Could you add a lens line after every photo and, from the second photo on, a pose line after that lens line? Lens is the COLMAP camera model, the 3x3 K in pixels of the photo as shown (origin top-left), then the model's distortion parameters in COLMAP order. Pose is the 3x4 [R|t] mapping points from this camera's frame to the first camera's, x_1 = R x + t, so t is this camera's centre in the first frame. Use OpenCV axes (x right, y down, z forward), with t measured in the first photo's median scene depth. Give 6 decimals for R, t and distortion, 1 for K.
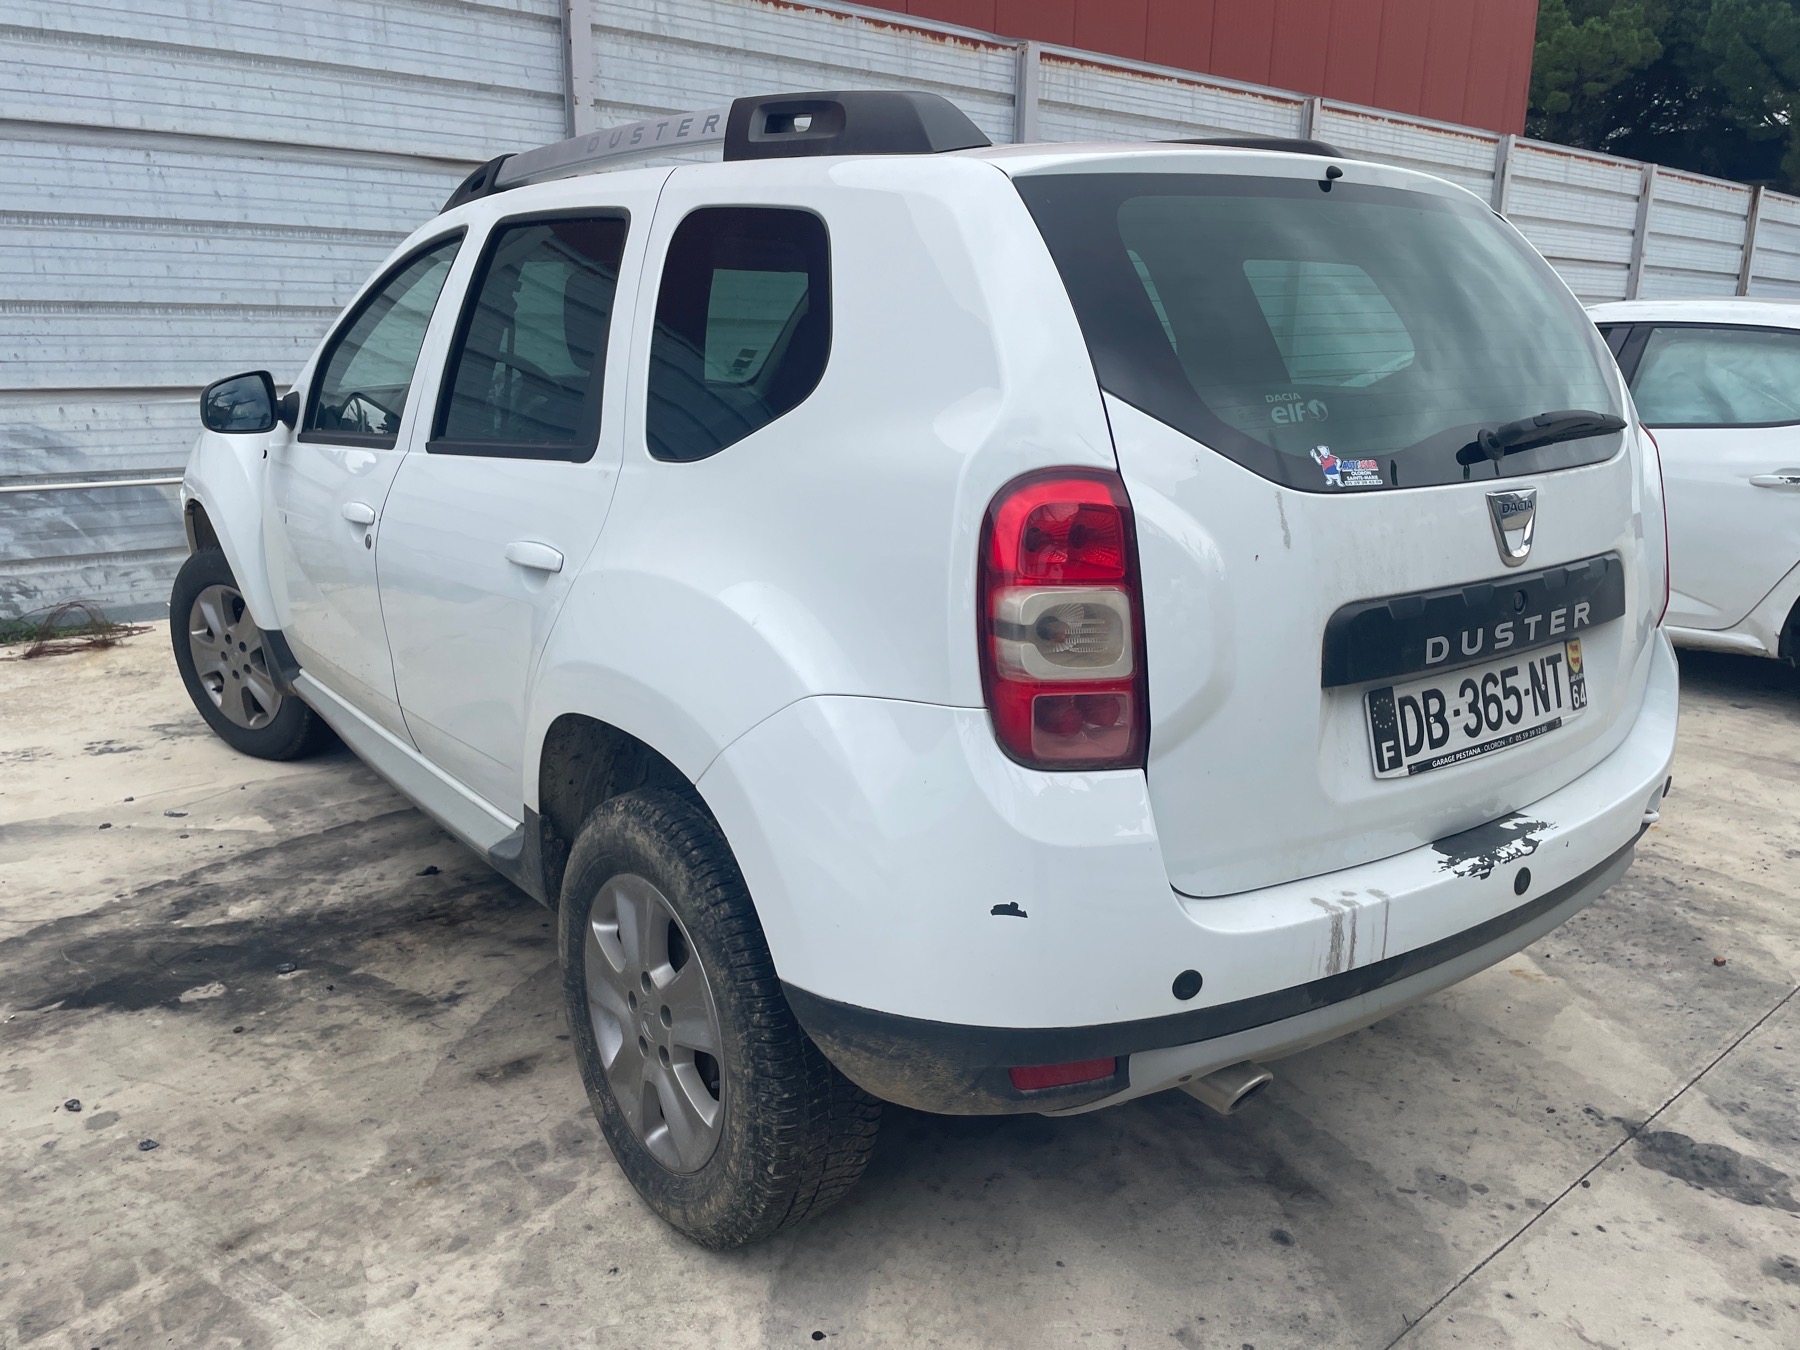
lens RADIAL K [[1423.6, 0, 886.9], [0, 1423.6, 667.9], [0, 0, 1]] dist [0.119099, -0.147079]
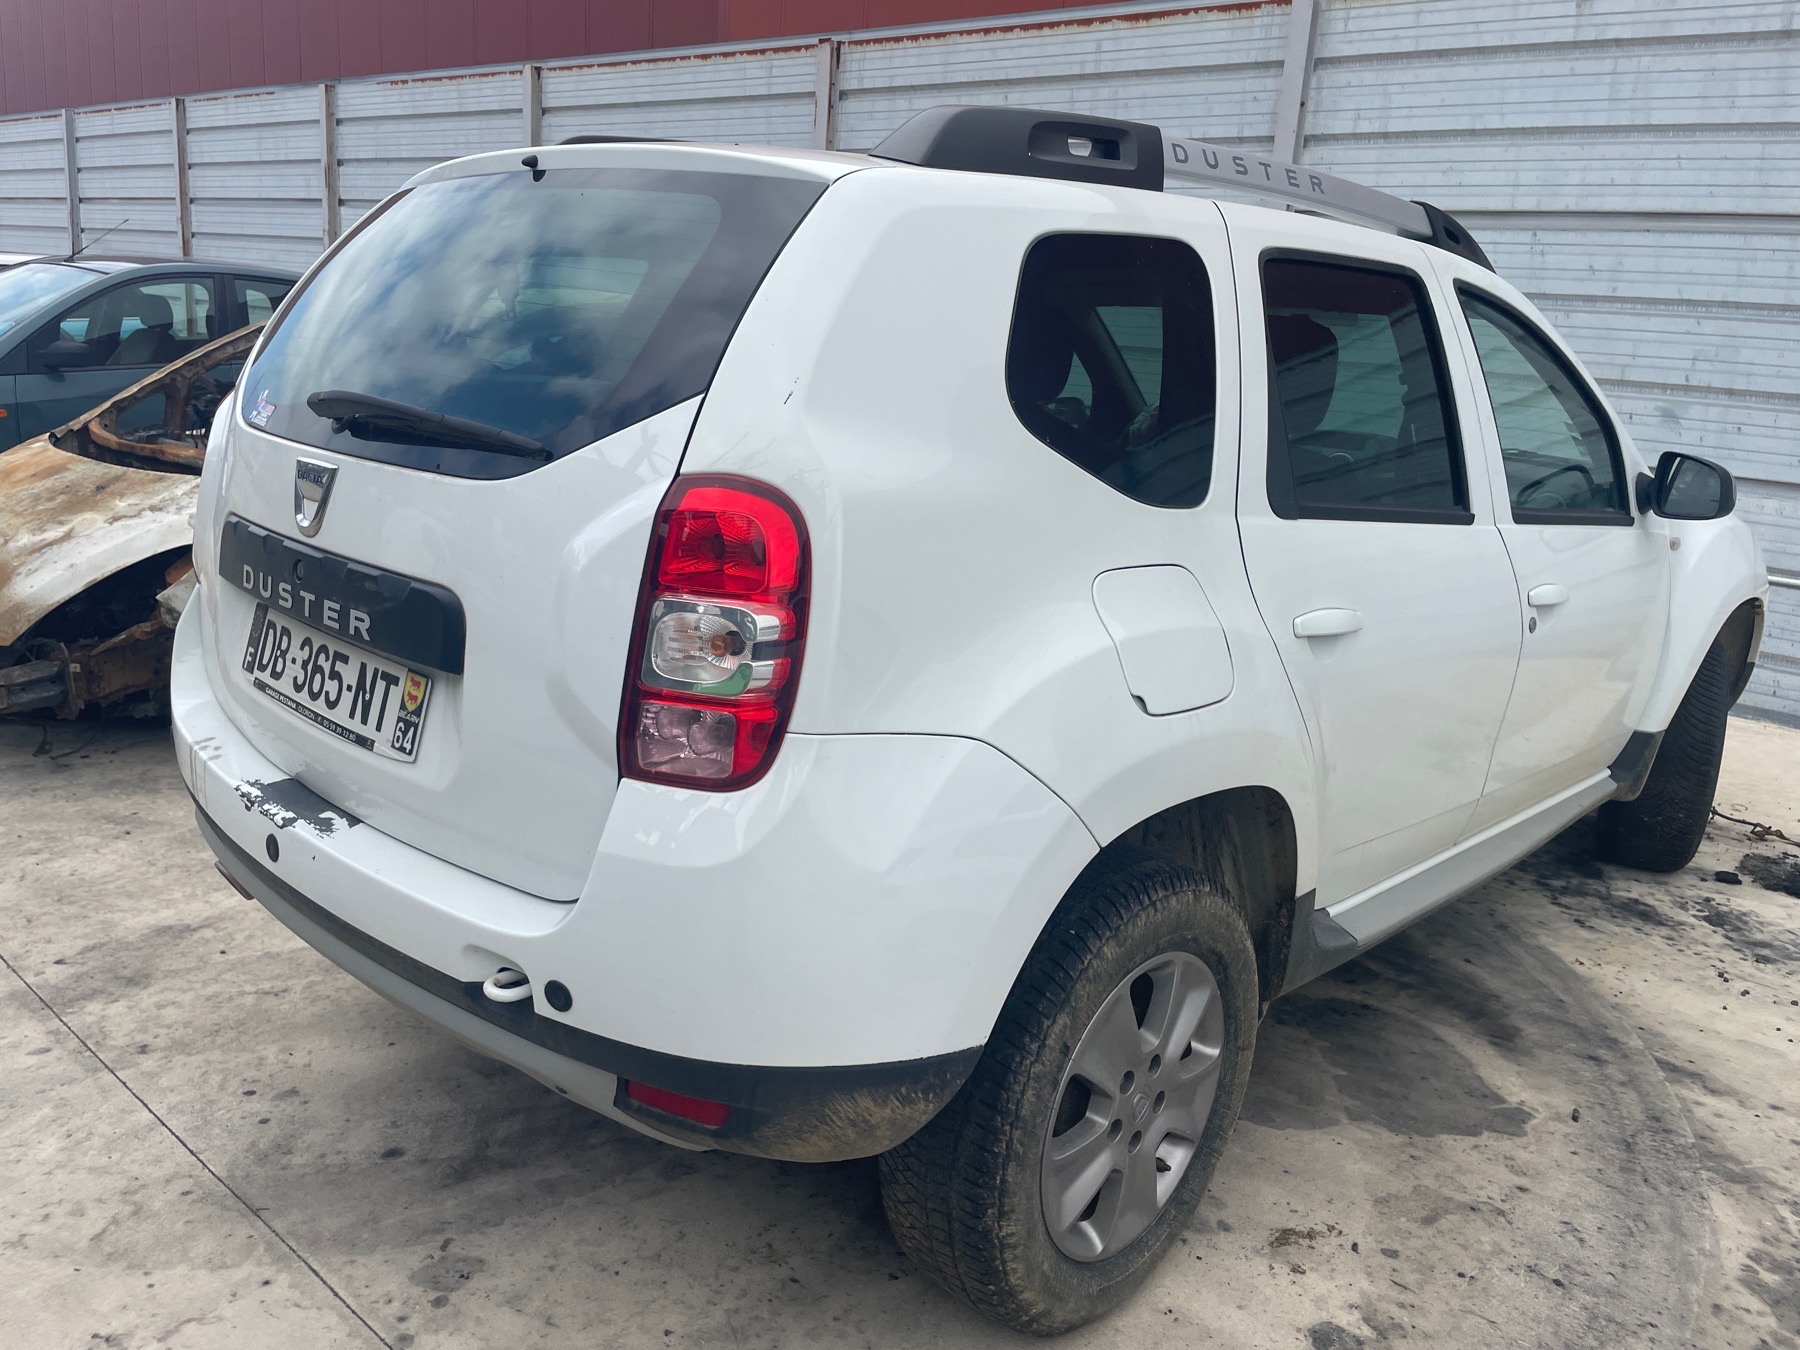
lens RADIAL K [[1423.6, 0, 886.9], [0, 1423.6, 667.9], [0, 0, 1]] dist [0.119099, -0.147079]
pose [[0.103427, 0.231405, -0.967344, 1.187832], [-0.308789, 0.931974, 0.189929, -0.242726], [0.945490, 0.279061, 0.167847, 1.000364]]
